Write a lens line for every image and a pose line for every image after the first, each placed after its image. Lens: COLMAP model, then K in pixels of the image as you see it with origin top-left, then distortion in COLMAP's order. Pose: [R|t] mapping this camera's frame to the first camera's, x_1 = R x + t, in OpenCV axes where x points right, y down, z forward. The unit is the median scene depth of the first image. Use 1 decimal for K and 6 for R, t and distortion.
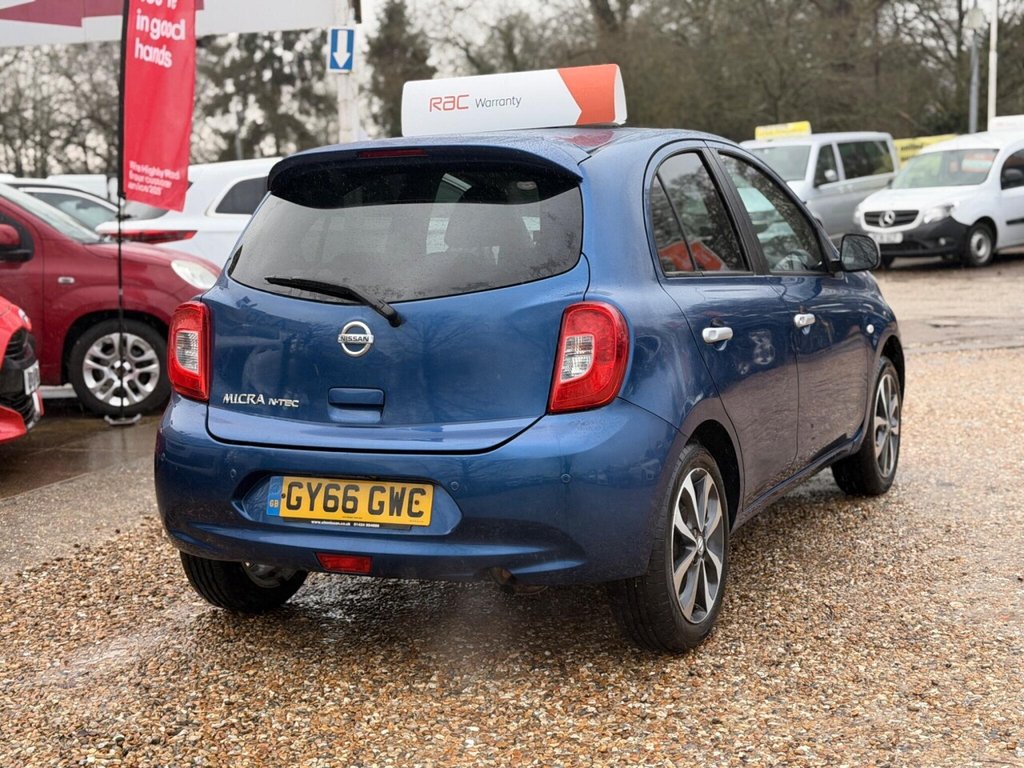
lens RADIAL K [[1546.9, 0, 510.2], [0, 1546.9, 413.8], [0, 0, 1]] dist [0.159077, -0.127963]
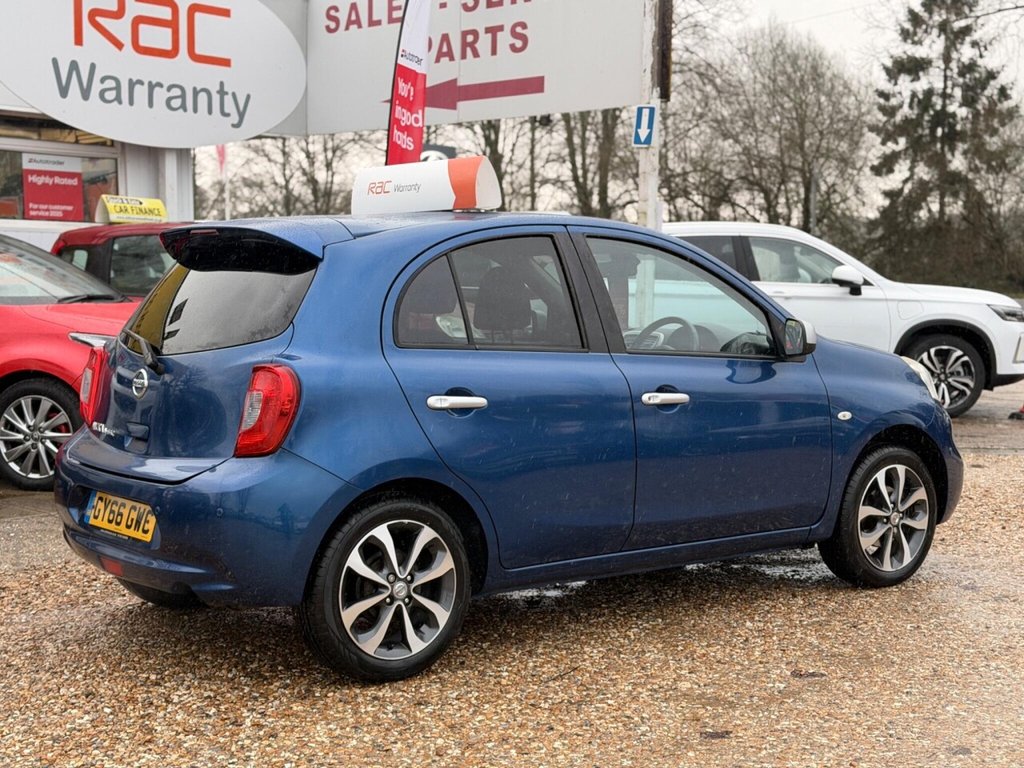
lens RADIAL K [[1546.9, 0, 510.2], [0, 1546.9, 413.8], [0, 0, 1]] dist [0.159077, -0.127963]
pose [[0.892534, 0.075010, -0.444697, 0.688723], [-0.090218, 0.995836, -0.013099, -0.033916], [0.441863, 0.051811, 0.895585, 0.034716]]
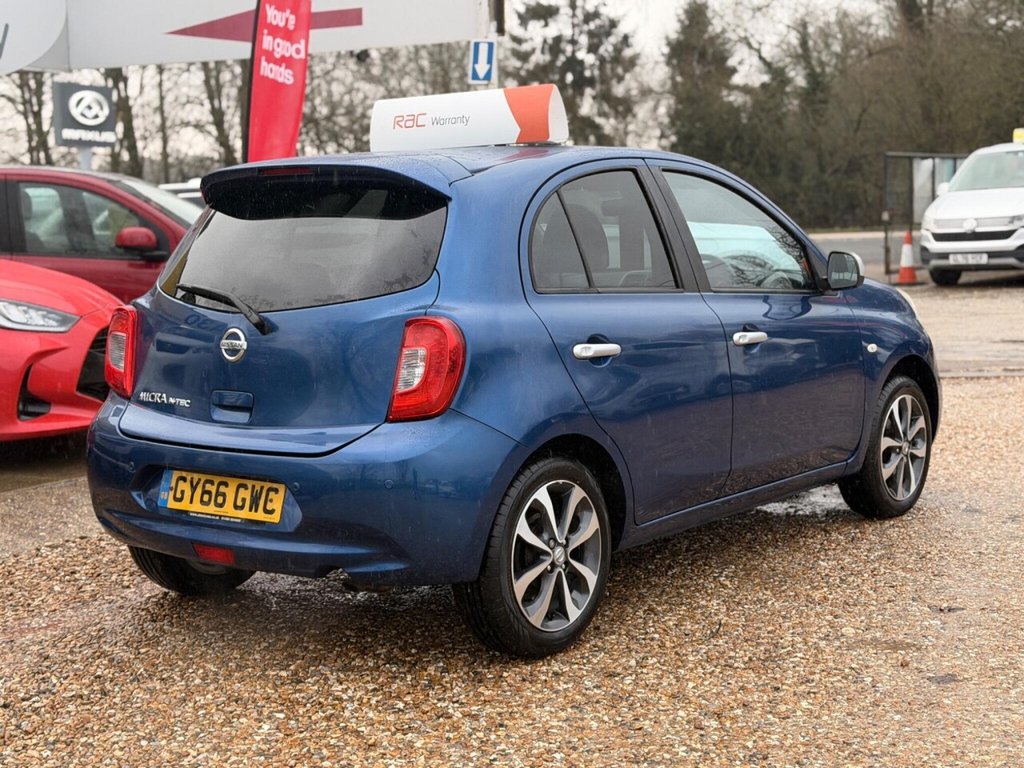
lens RADIAL K [[1546.9, 0, 510.2], [0, 1546.9, 413.8], [0, 0, 1]] dist [0.159077, -0.127963]
pose [[0.977692, 0.037577, -0.206655, 0.303996], [-0.037530, 0.999287, 0.004148, -0.012248], [0.206664, 0.003701, 0.978405, -0.009808]]
